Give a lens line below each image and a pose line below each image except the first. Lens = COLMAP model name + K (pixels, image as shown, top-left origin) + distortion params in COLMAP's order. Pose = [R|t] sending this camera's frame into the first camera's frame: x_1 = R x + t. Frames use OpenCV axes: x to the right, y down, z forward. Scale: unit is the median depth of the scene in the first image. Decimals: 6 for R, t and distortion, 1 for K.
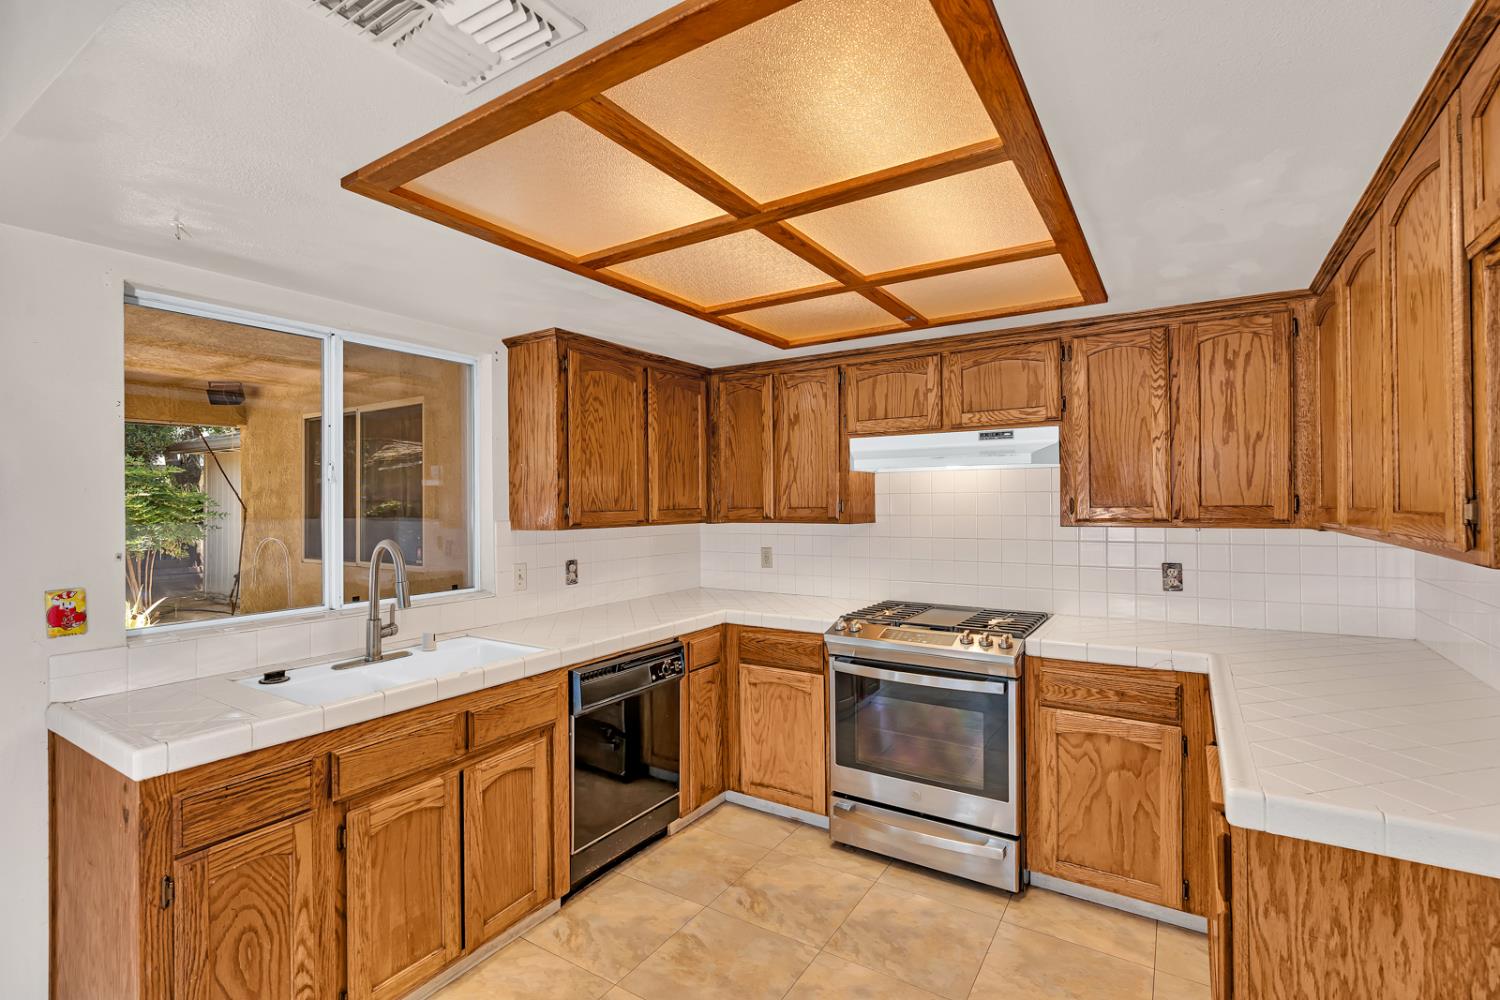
lens RADIAL K [[677.6, 0, 750.3], [0, 677.6, 501.7], [0, 0, 1]] dist [-0.011783, 0.004060]
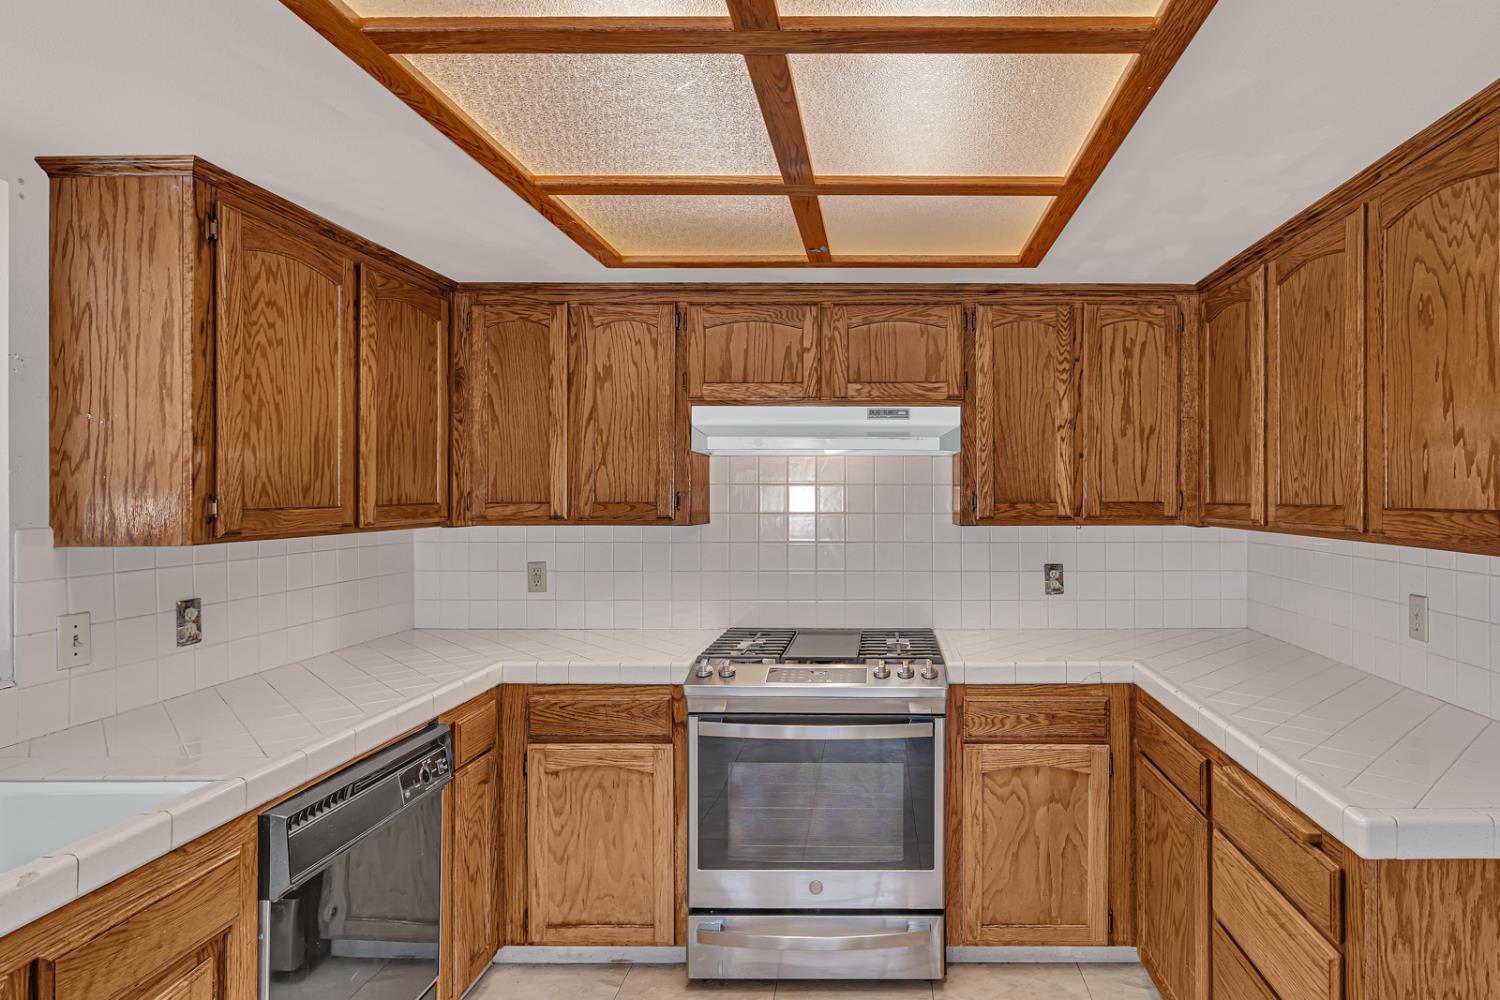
lens RADIAL K [[800.7, 0, 754.2], [0, 800.7, 492.9], [0, 0, 1]] dist [-0.007977, 0.003714]
pose [[0.842998, 0.007929, 0.537858, -0.287158], [-0.006917, 0.999968, -0.003901, 0.001311], [-0.537872, -0.000432, 0.843026, 0.285353]]
